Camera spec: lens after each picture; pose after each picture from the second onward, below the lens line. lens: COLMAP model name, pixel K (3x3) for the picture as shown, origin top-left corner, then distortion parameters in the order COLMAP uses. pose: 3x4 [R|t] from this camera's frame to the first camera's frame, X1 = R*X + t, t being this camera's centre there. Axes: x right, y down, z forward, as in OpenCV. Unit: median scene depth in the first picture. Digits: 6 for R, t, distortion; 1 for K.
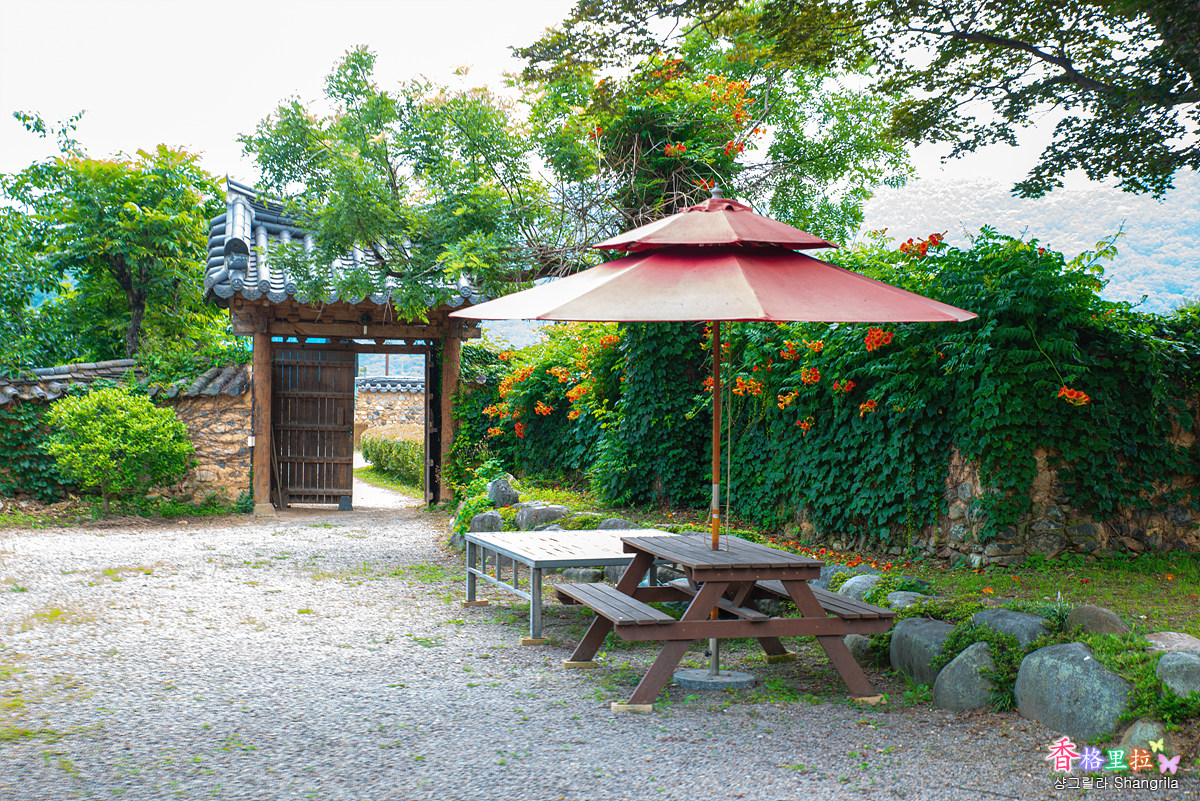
lens RADIAL K [[1664.6, 0, 600.2], [0, 1664.6, 403.7], [0, 0, 1]] dist [0.049529, 0.000000]
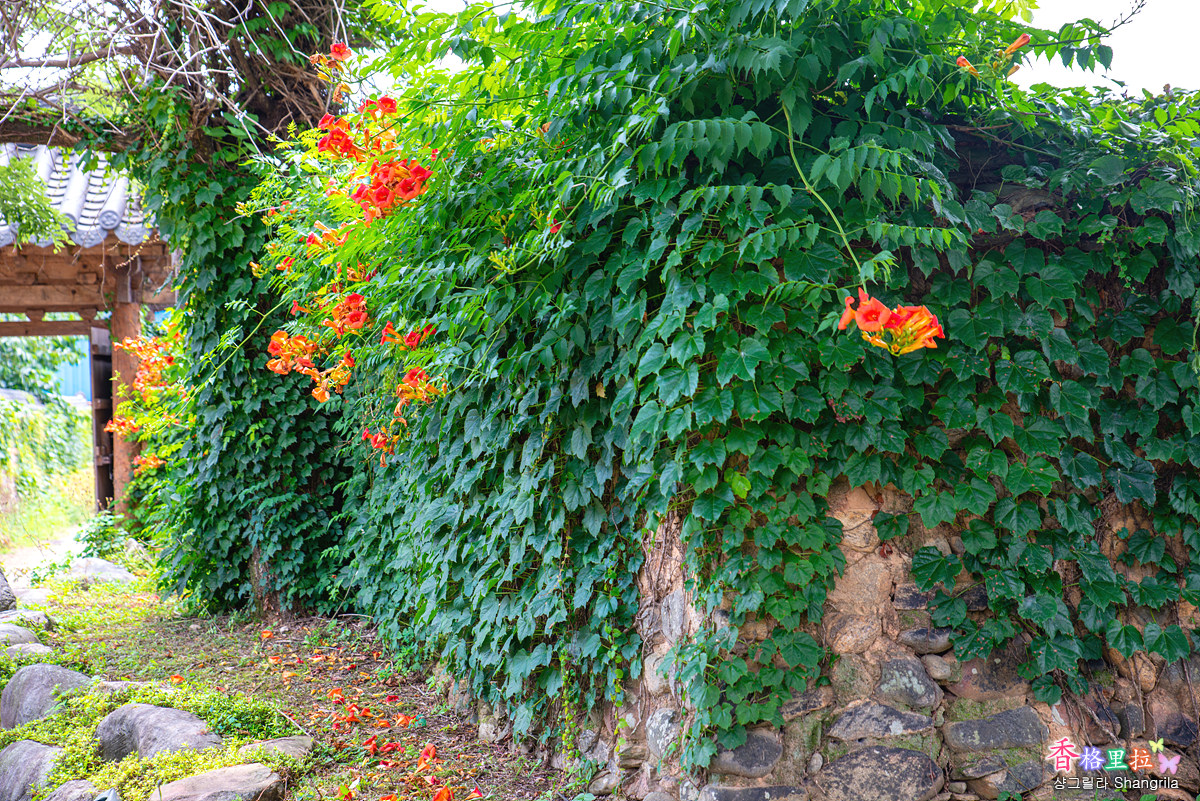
lens RADIAL K [[1948.9, 0, 599.6], [0, 1948.9, 396.8], [0, 0, 1]] dist [0.117281, 0.000000]
pose [[0.996947, -0.038000, -0.068207, 0.239129], [0.037626, 0.999269, -0.006759, 0.008907], [0.068414, 0.004172, 0.997648, 0.605131]]
